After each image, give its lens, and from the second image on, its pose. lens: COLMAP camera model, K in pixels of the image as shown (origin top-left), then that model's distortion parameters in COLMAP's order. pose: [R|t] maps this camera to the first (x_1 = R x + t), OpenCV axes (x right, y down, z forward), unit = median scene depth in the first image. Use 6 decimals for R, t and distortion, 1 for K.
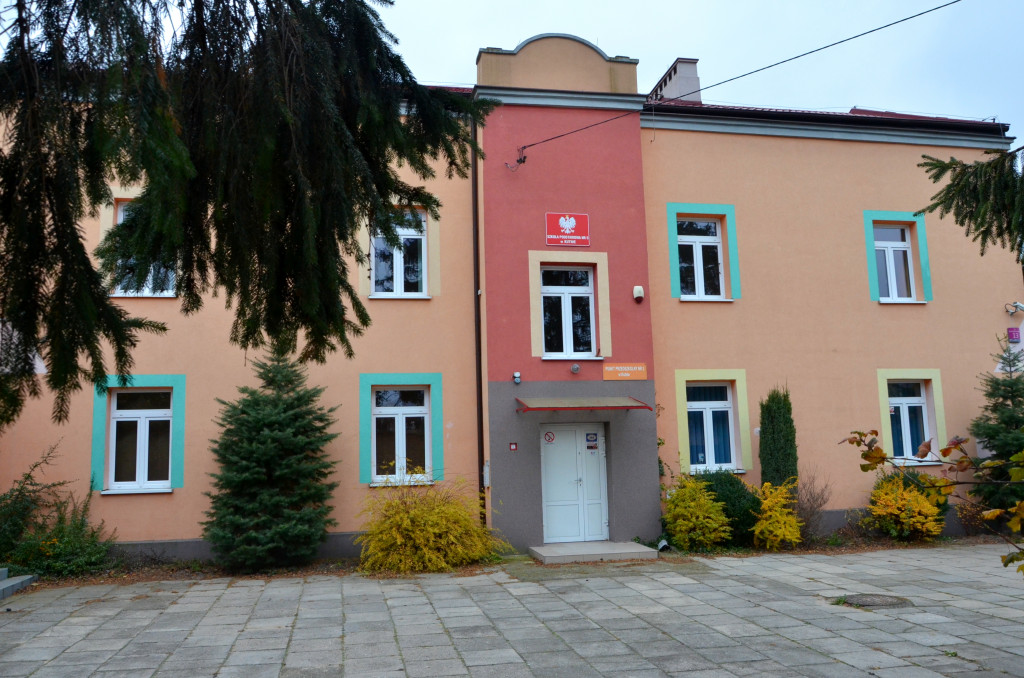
lens RADIAL K [[852.8, 0, 509.5], [0, 852.8, 349.7], [0, 0, 1]] dist [-0.047531, 0.013875]
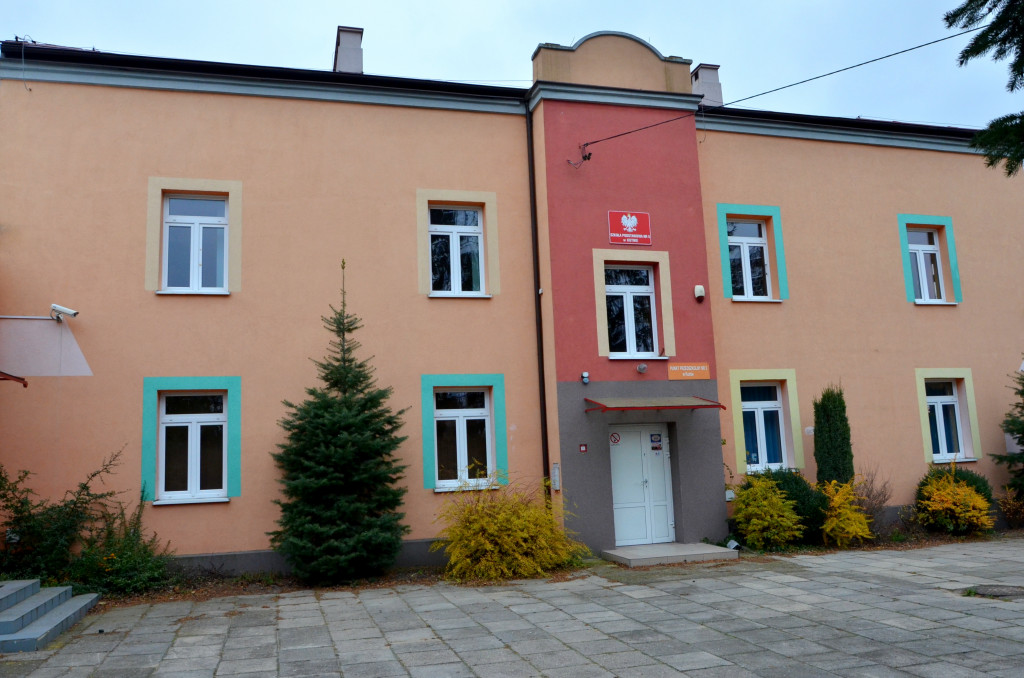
lens RADIAL K [[852.8, 0, 507.5], [0, 852.8, 345.5], [0, 0, 1]] dist [-0.047531, 0.013875]
pose [[0.995993, -0.002268, 0.089405, -0.164060], [0.003763, 0.999856, -0.016563, 0.011239], [-0.089354, 0.016833, 0.995858, 0.029861]]
